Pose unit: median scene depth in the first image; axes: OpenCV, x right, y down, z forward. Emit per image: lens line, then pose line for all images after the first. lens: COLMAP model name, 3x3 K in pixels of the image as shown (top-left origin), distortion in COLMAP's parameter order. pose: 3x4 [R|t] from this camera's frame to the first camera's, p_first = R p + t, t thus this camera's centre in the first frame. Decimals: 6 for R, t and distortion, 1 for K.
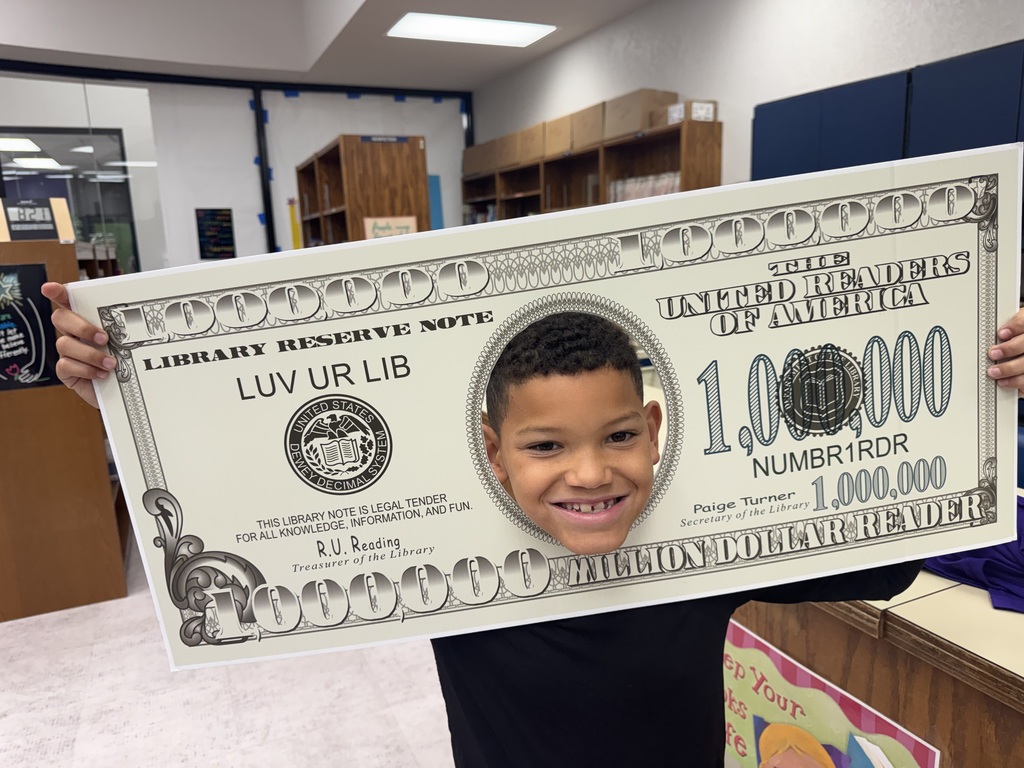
lens RADIAL K [[665.9, 0, 512.0], [0, 665.9, 384.0], [0, 0, 1]] dist [-0.005423, -0.059324]
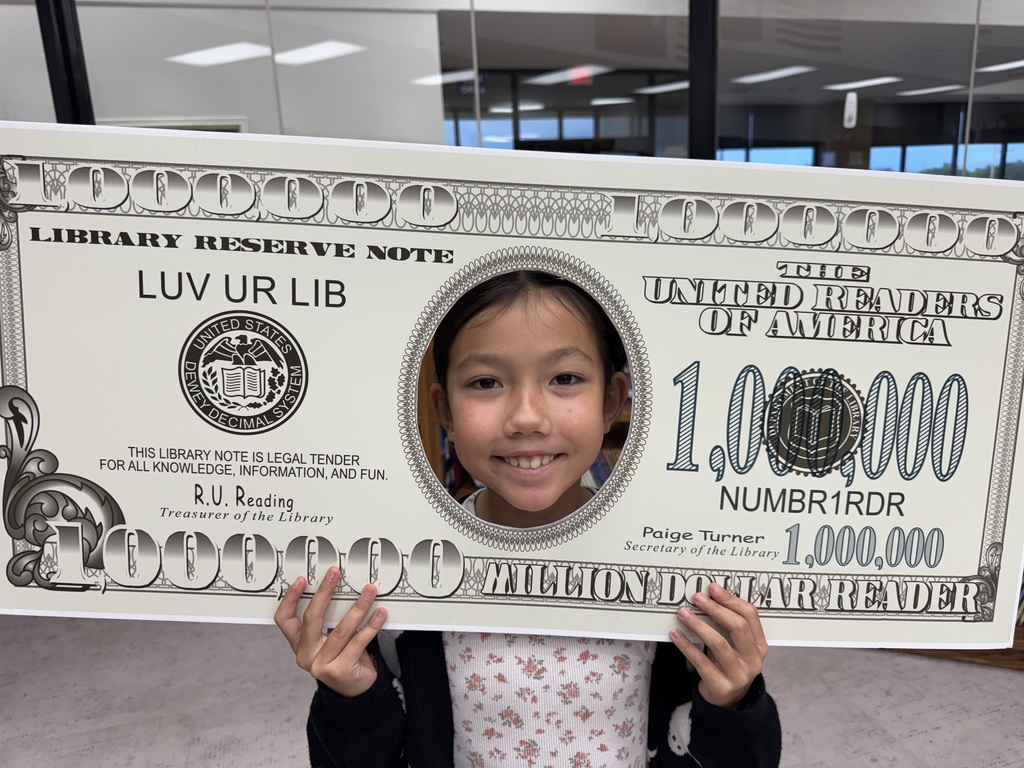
lens RADIAL K [[665.9, 0, 512.0], [0, 665.9, 384.0], [0, 0, 1]] dist [-0.005423, -0.059324]
pose [[0.978979, 0.182799, 0.090468, -0.002383], [-0.189615, 0.979104, 0.073502, -0.023881], [-0.075142, -0.089111, 0.993183, 0.159555]]
